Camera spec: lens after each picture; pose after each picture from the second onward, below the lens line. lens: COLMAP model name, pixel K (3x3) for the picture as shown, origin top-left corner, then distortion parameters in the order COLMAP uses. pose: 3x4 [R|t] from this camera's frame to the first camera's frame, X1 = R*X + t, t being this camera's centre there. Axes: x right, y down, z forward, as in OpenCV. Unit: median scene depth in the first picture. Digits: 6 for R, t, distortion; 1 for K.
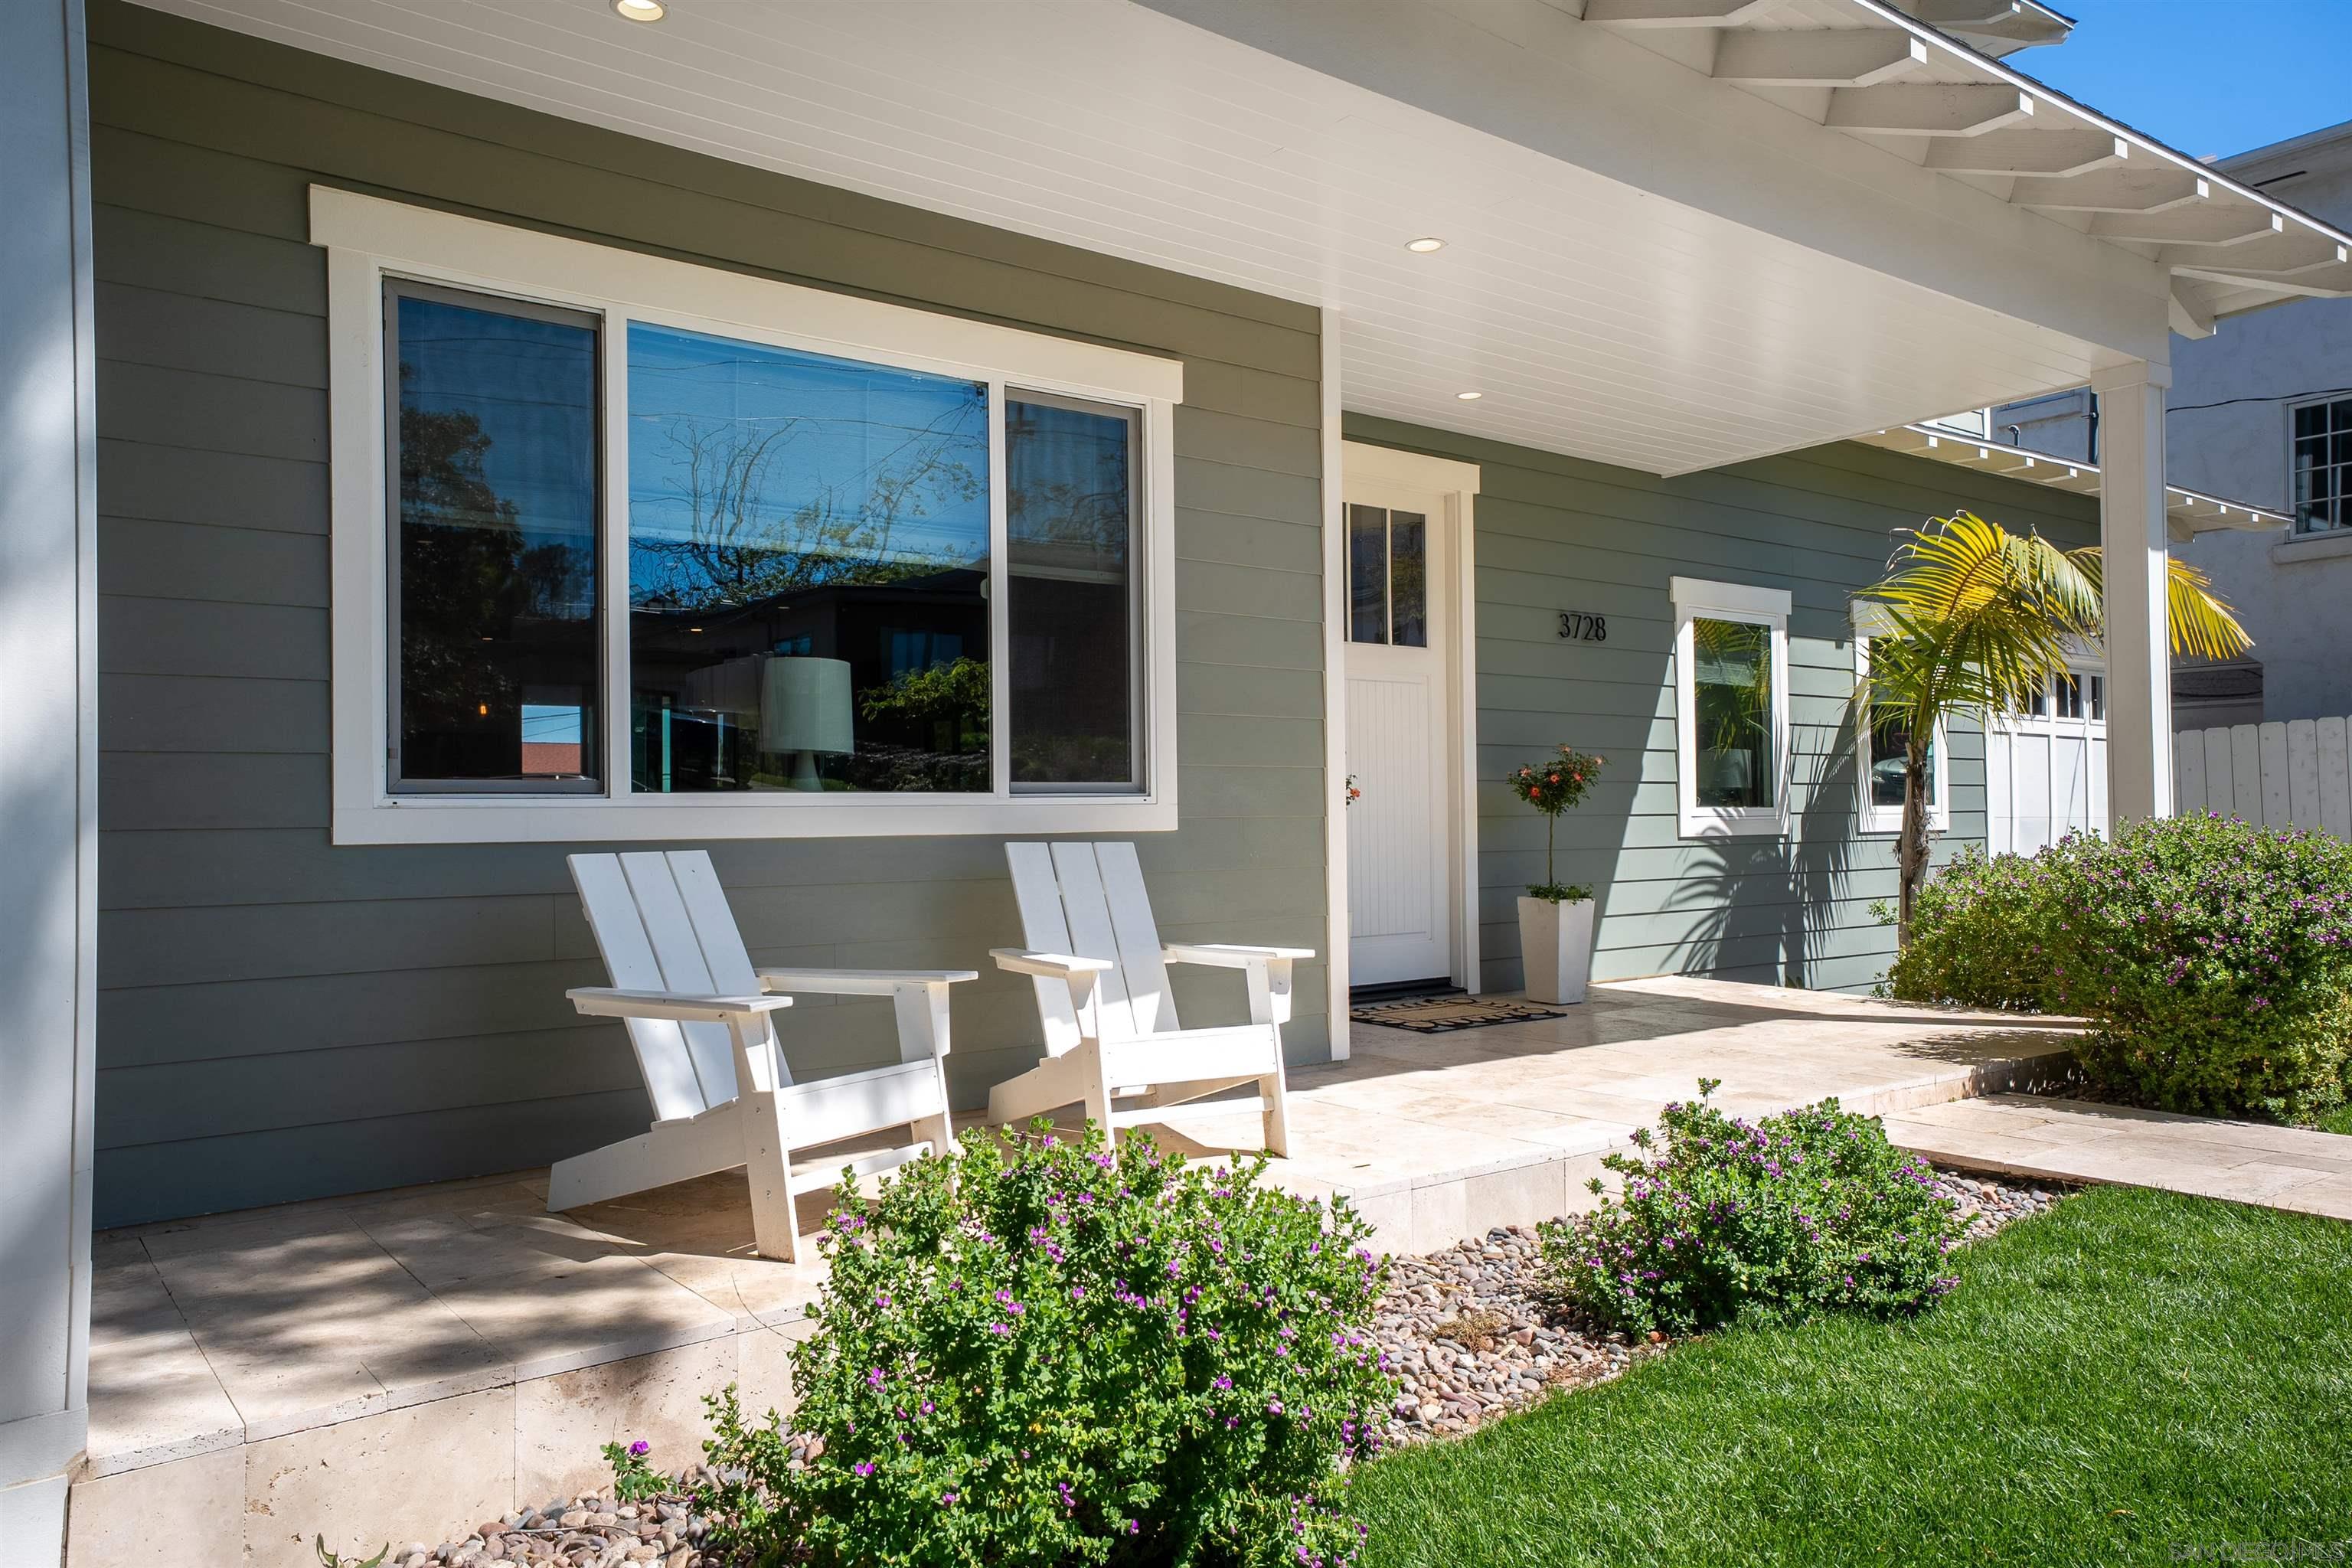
lens RADIAL K [[1623.6, 0, 1176.0], [0, 1623.6, 784.0], [0, 0, 1]] dist [0.002411, 0.000088]
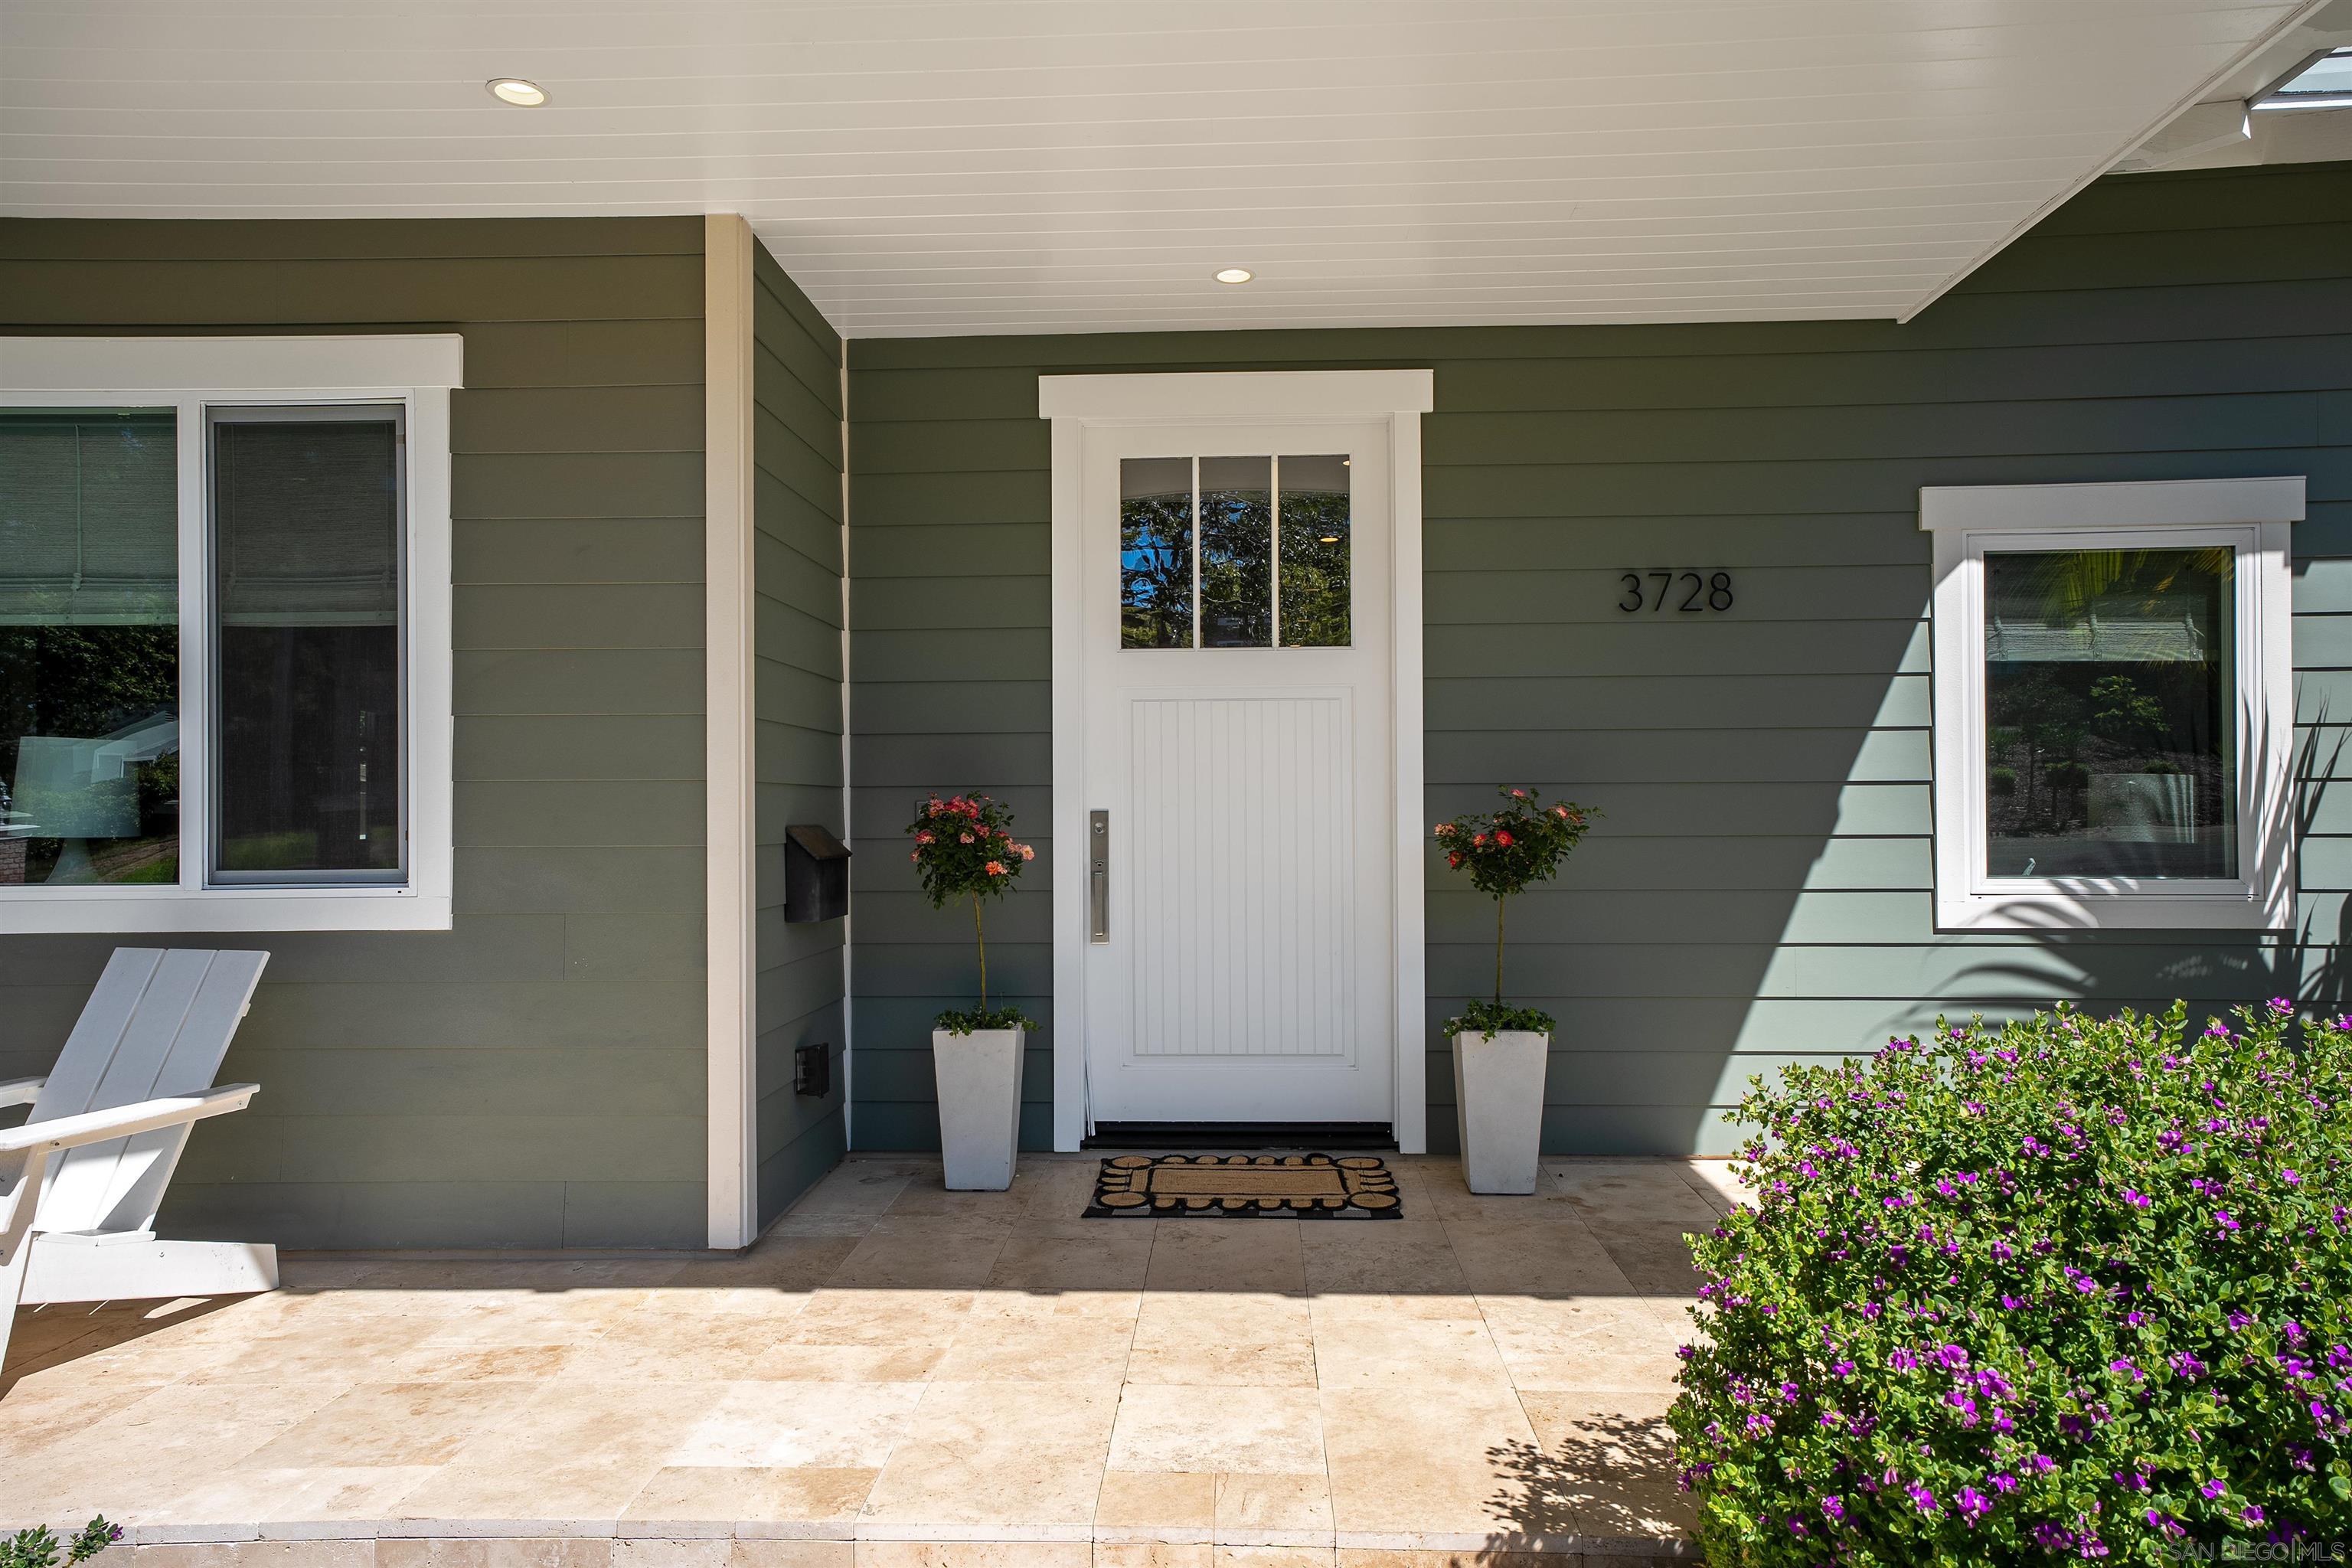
lens RADIAL K [[1500.4, 0, 1176.0], [0, 1500.4, 784.0], [0, 0, 1]] dist [-0.006452, 0.057709]
pose [[0.765302, -0.001285, -0.643671, 0.510858], [0.010189, 0.999897, 0.010119, -0.031985], [0.643591, -0.014302, 0.765236, 0.459272]]
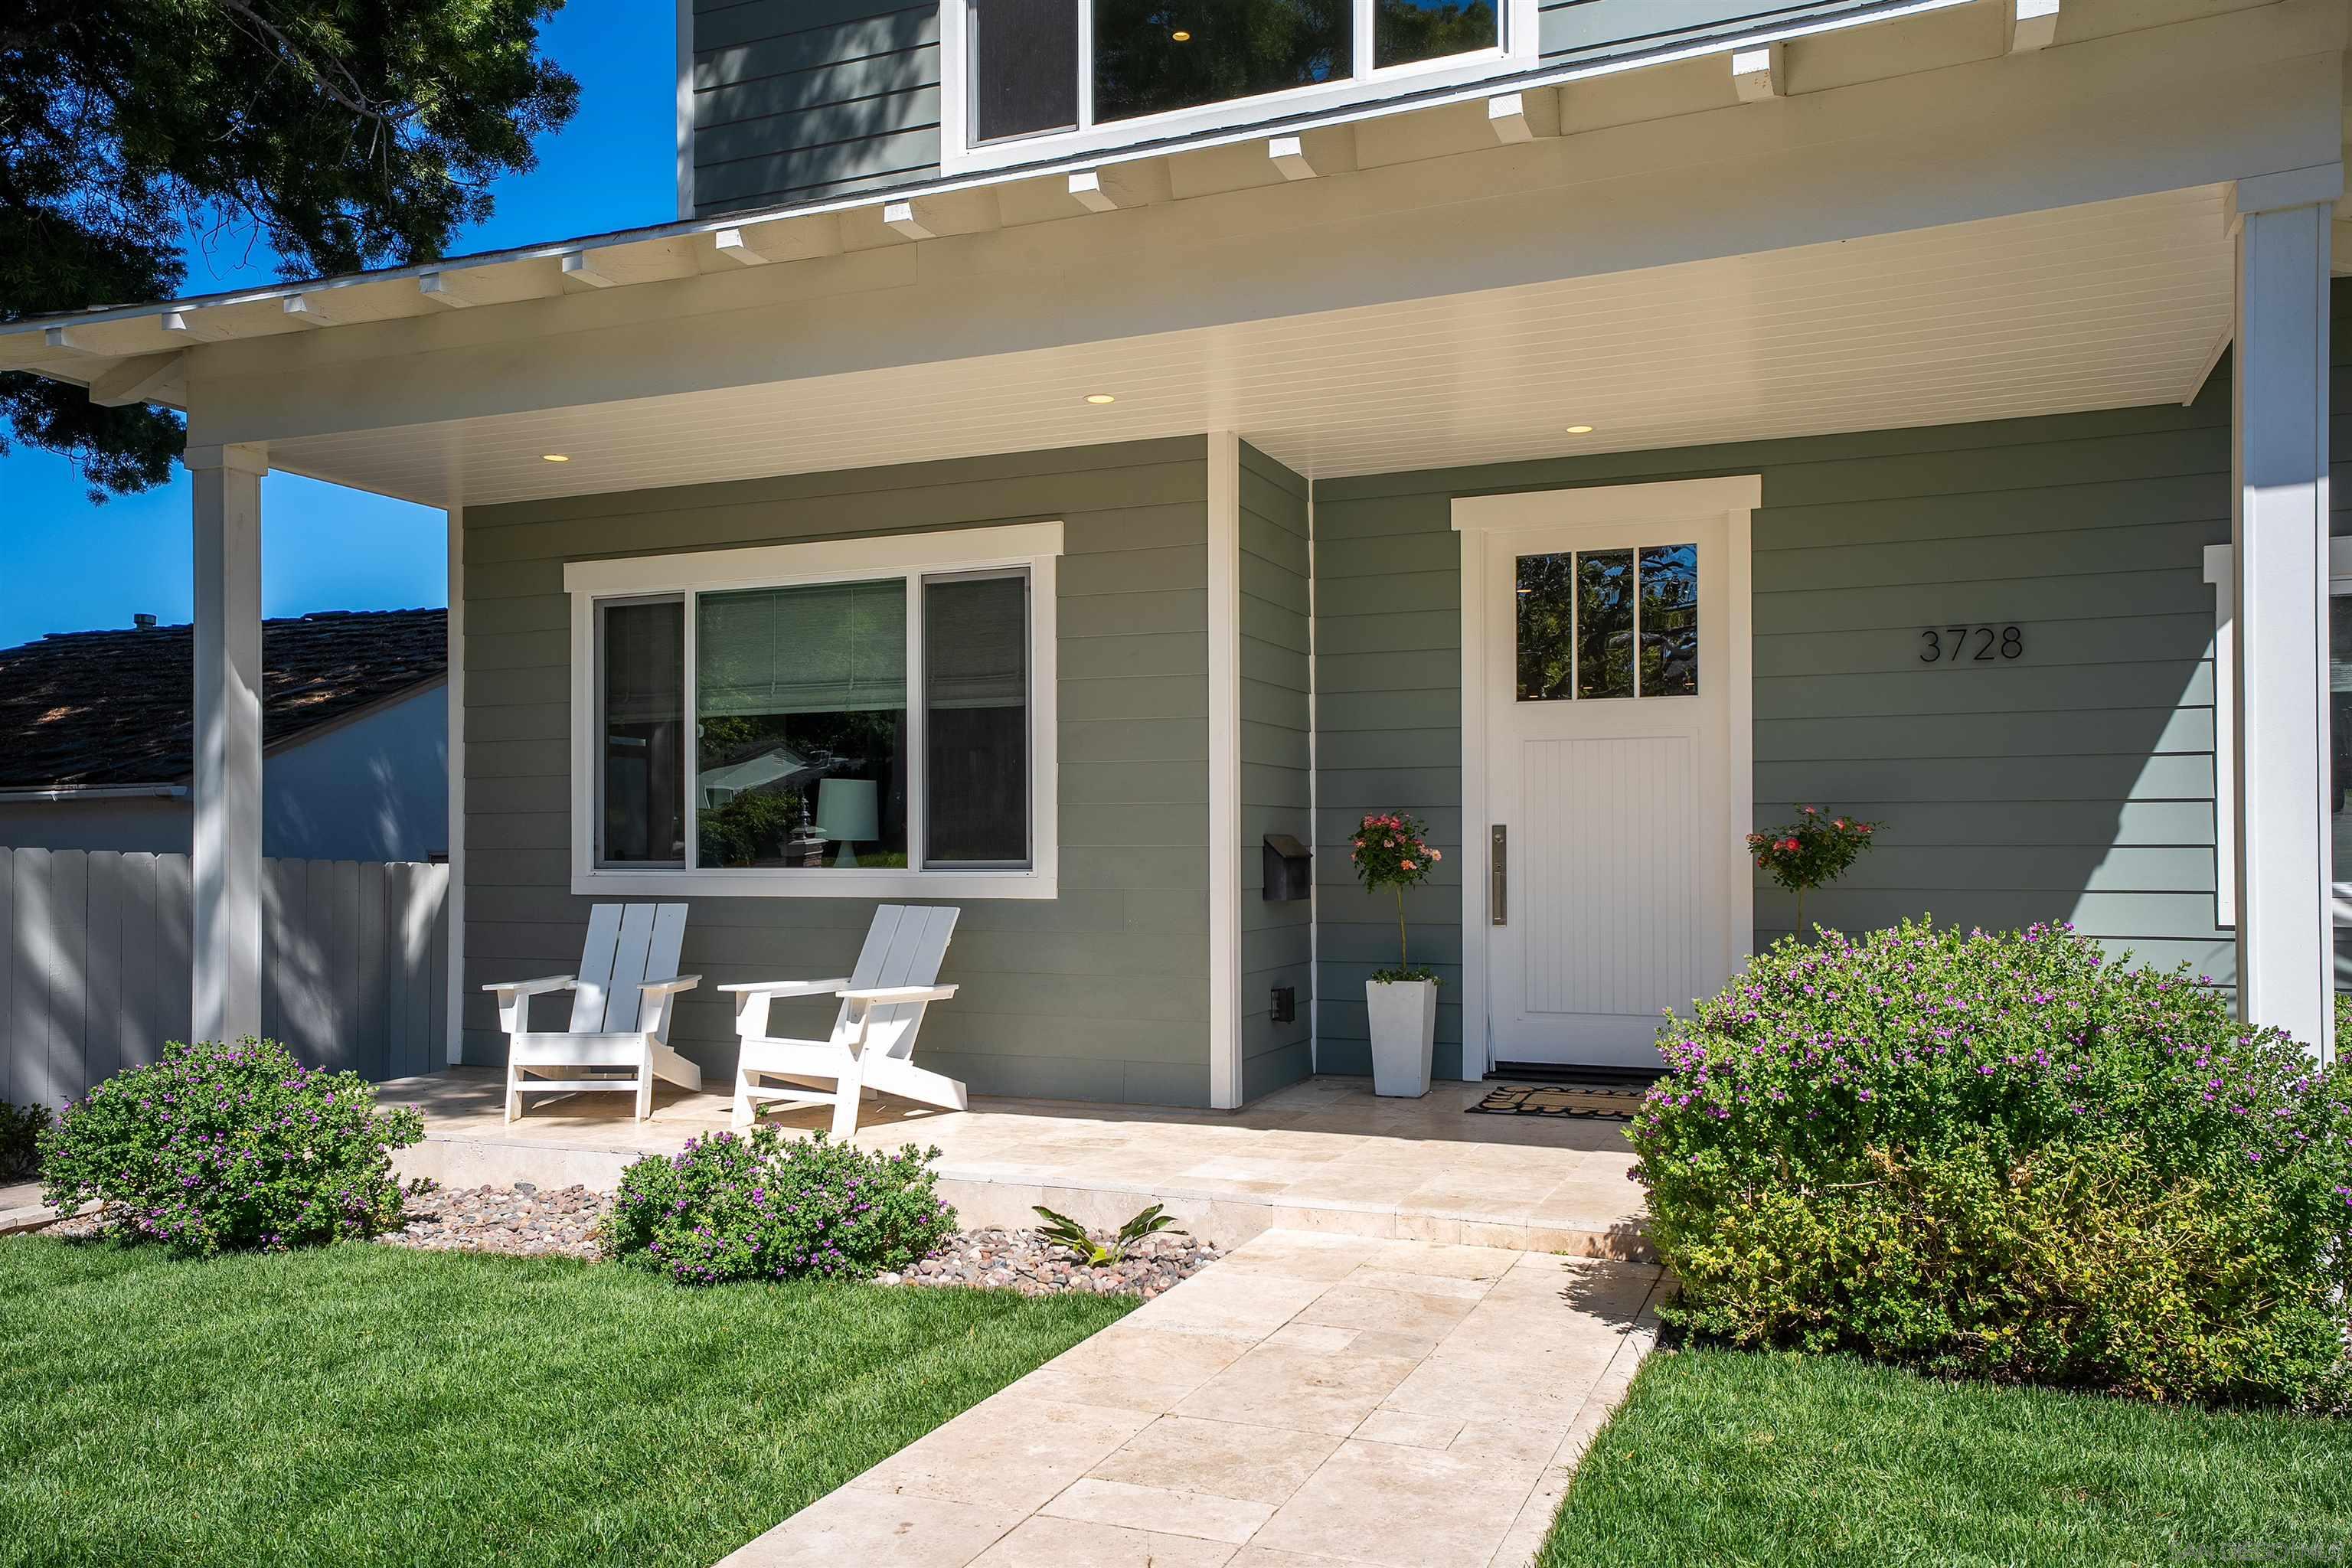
lens RADIAL K [[1732.2, 0, 1176.7], [0, 1732.2, 817.0], [0, 0, 1]] dist [-0.003070, 0.000683]
pose [[0.497756, -0.001146, -0.867316, 0.826822], [0.016555, 0.999829, 0.008180, -0.030036], [0.867159, -0.018430, 0.497690, 0.287306]]
